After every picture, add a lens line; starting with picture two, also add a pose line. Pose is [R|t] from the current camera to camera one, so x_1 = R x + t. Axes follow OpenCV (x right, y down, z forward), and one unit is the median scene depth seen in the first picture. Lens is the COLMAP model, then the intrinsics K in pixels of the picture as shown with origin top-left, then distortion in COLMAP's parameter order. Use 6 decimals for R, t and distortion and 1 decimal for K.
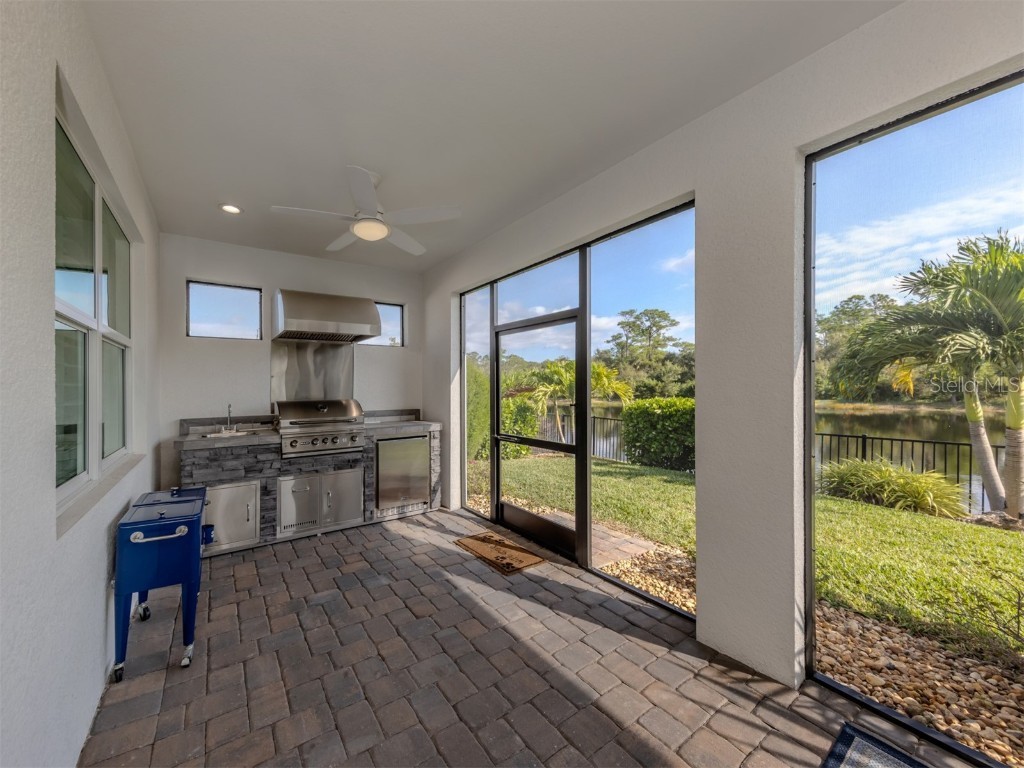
lens RADIAL K [[365.8, 0, 445.3], [0, 365.8, 389.5], [0, 0, 1]] dist [0.003584, -0.000942]
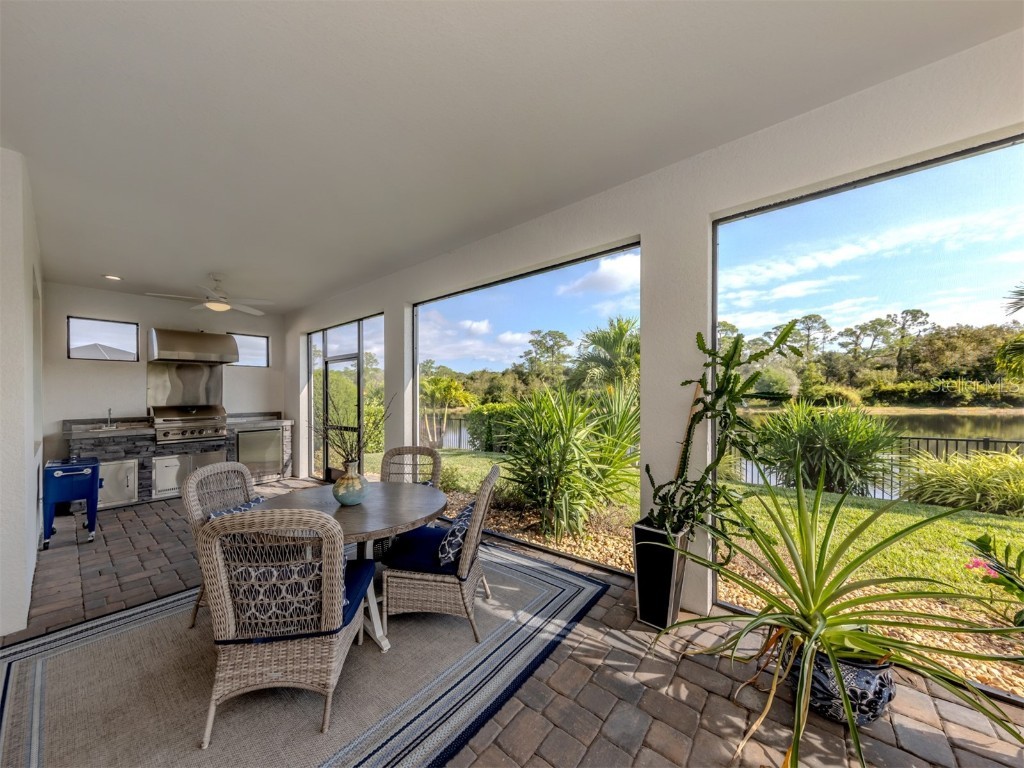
lens RADIAL K [[365.8, 0, 504.6], [0, 365.8, 397.7], [0, 0, 1]] dist [0.003584, -0.000942]
pose [[0.948040, -0.006043, 0.318094, 0.360697], [0.007591, 0.999965, -0.003626, 0.013388], [-0.318061, 0.005853, 0.948052, -0.737294]]
